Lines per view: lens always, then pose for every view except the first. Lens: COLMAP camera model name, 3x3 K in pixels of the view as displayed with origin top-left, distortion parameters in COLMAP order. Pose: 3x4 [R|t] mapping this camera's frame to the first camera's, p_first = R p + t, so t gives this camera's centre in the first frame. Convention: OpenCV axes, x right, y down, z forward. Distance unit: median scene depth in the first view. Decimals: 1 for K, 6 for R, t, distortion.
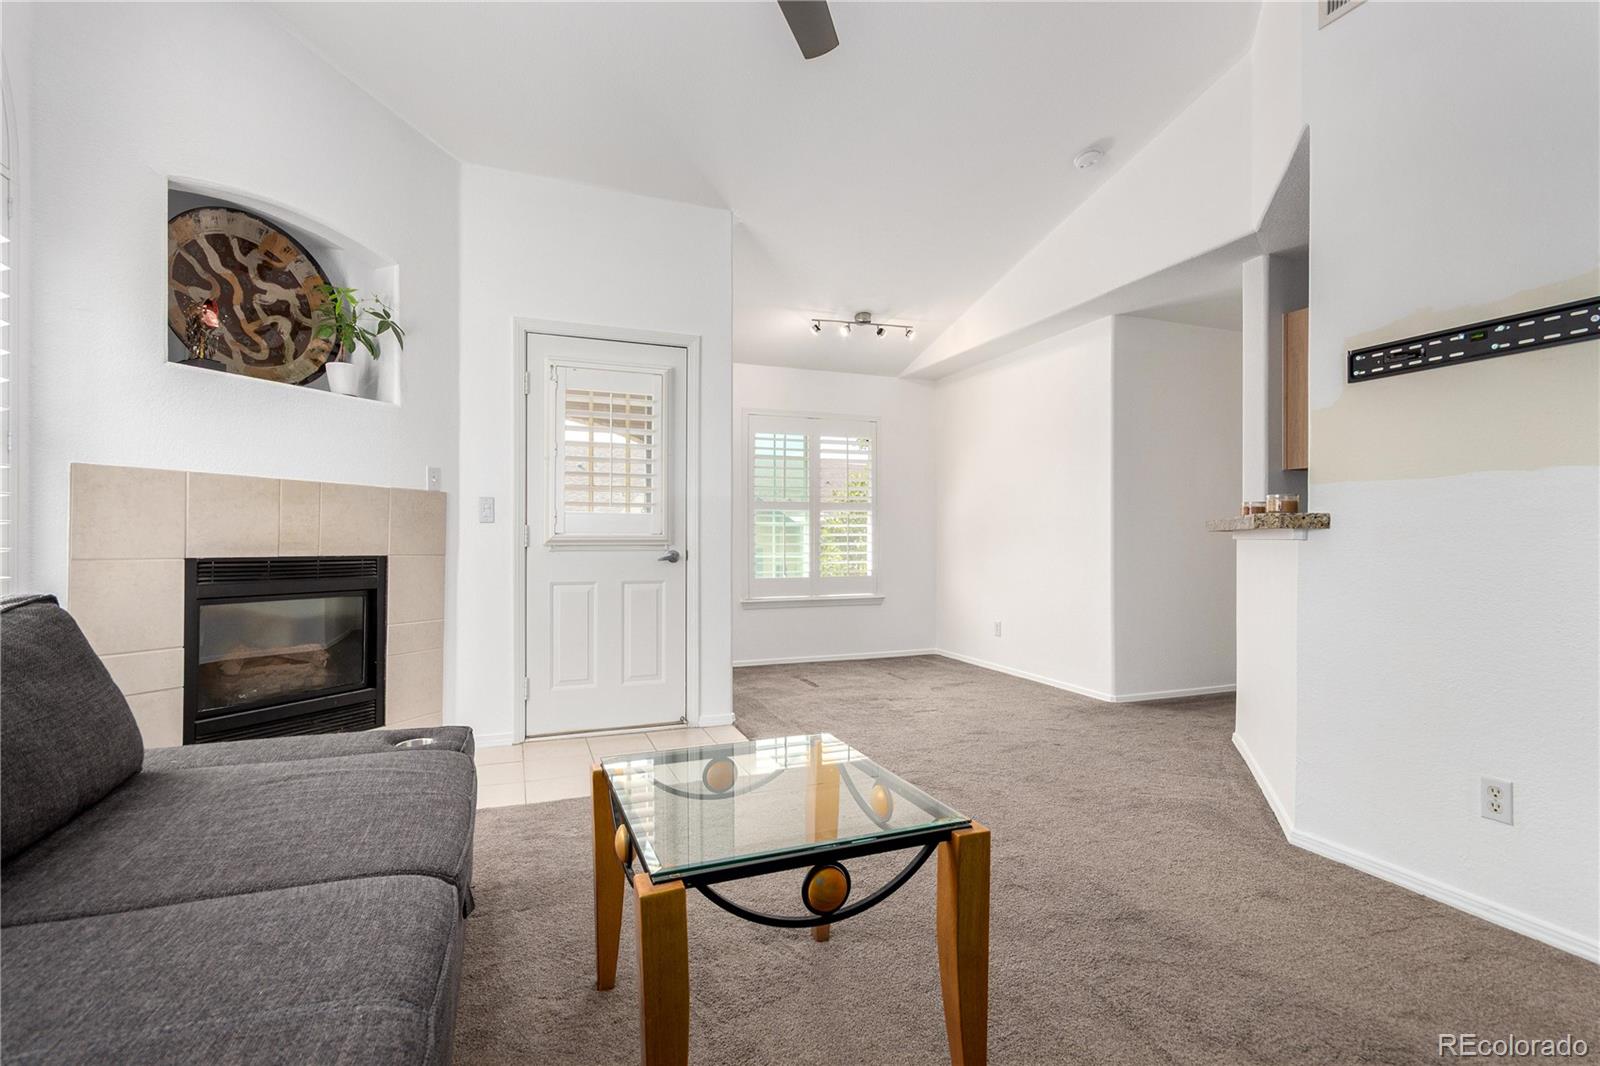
lens RADIAL K [[749.5, 0, 788.6], [0, 749.5, 535.5], [0, 0, 1]] dist [0.006602, -0.000939]
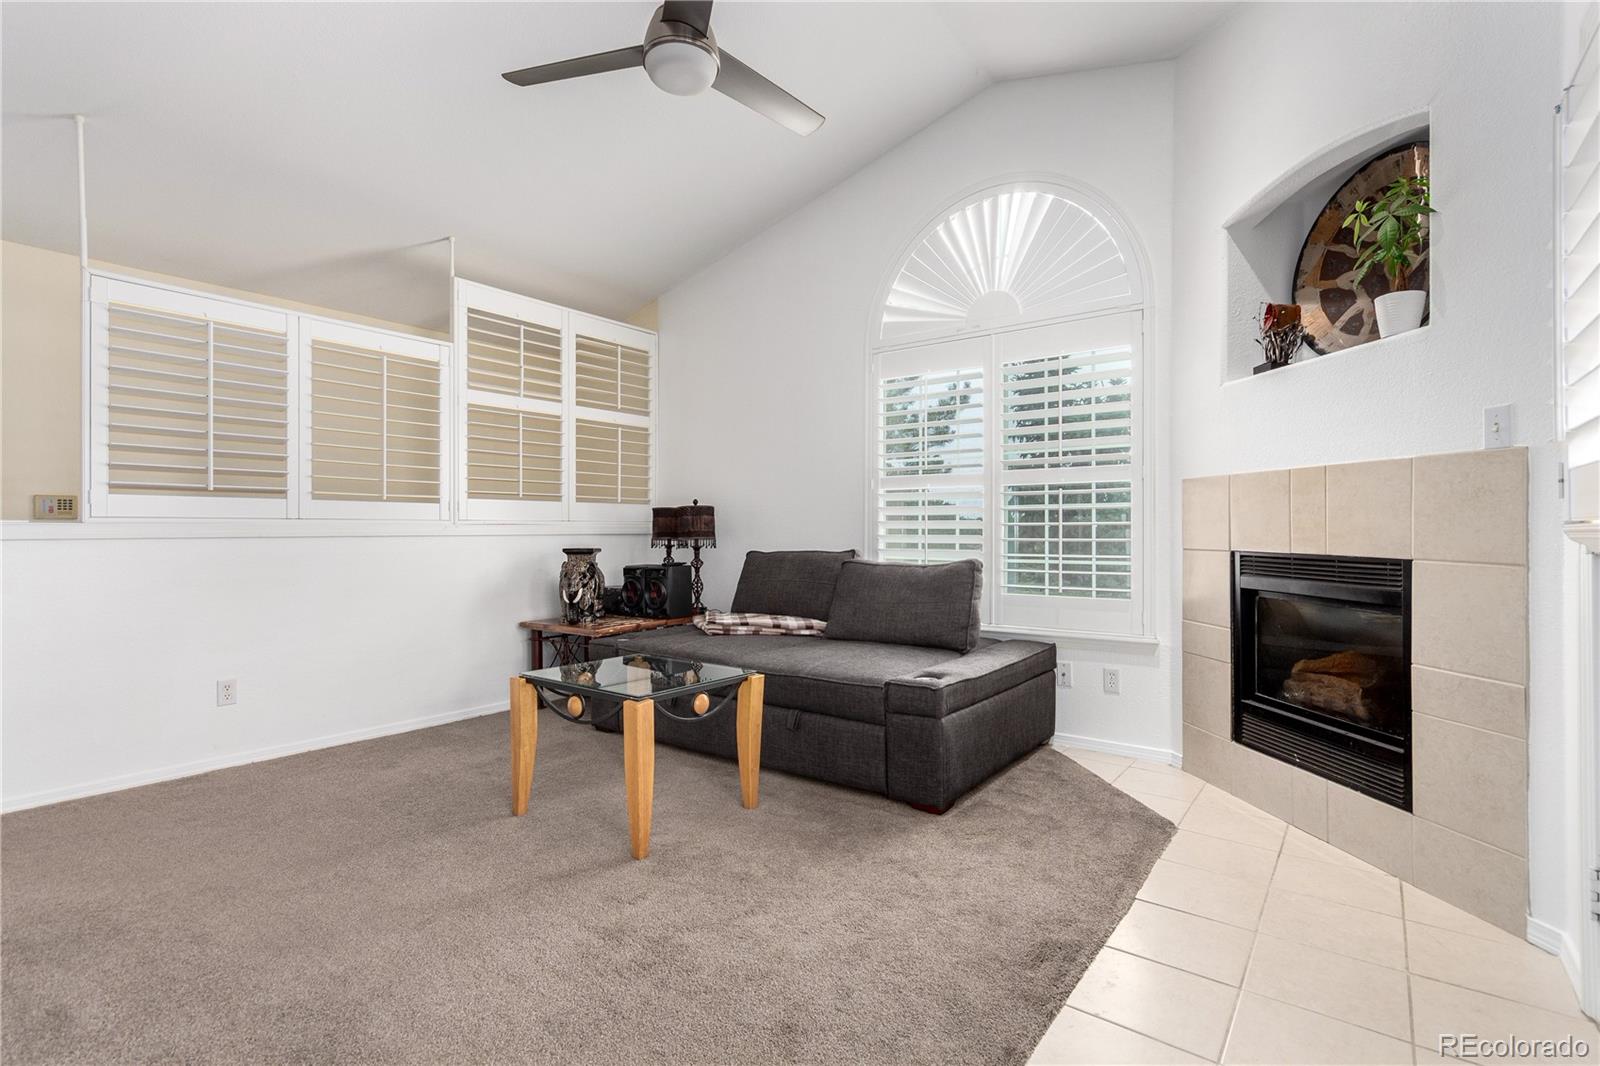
lens RADIAL K [[749.5, 0, 799.1], [0, 749.5, 531.2], [0, 0, 1]] dist [0.006602, -0.000939]
pose [[-0.850508, -0.001433, -0.525960, 0.297552], [0.001577, 0.999985, -0.005275, 0.005043], [0.525960, -0.005316, -0.850493, 1.359829]]
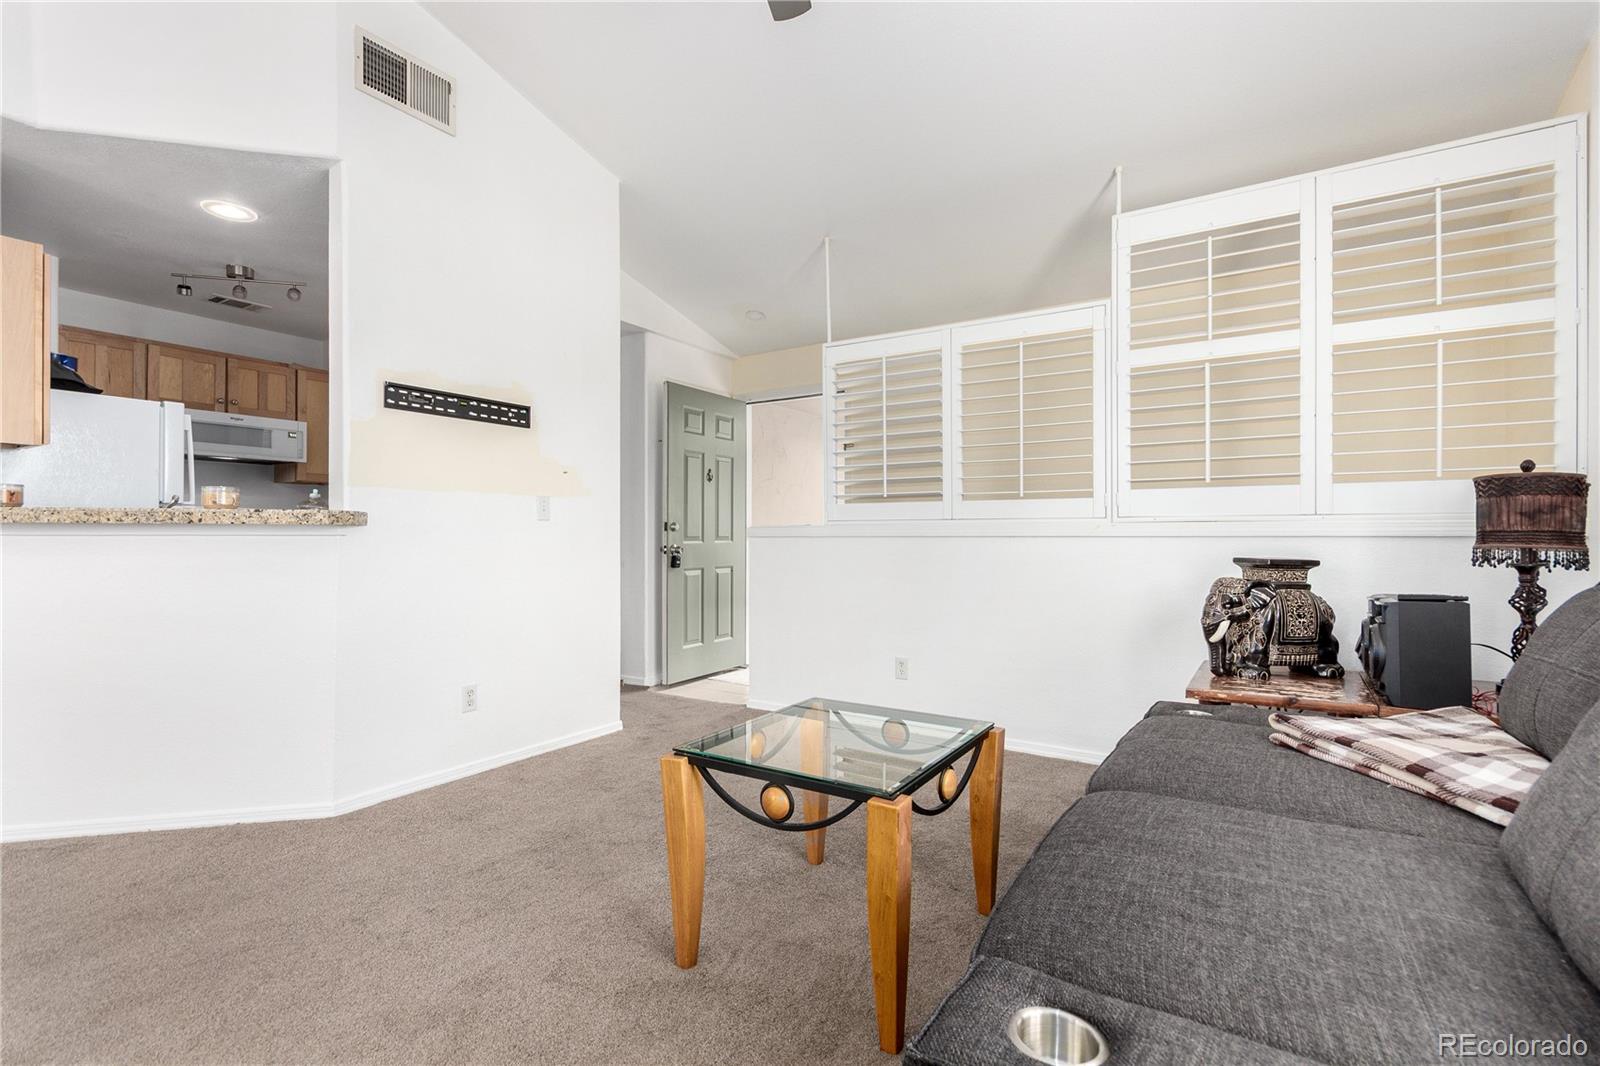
lens RADIAL K [[749.5, 0, 812.3], [0, 749.5, 526.9], [0, 0, 1]] dist [0.006602, -0.000939]
pose [[-0.602799, 0.004796, 0.797879, -0.492880], [-0.001857, 0.999971, -0.007413, 0.000041], [-0.797891, -0.005950, -0.602773, 0.890584]]
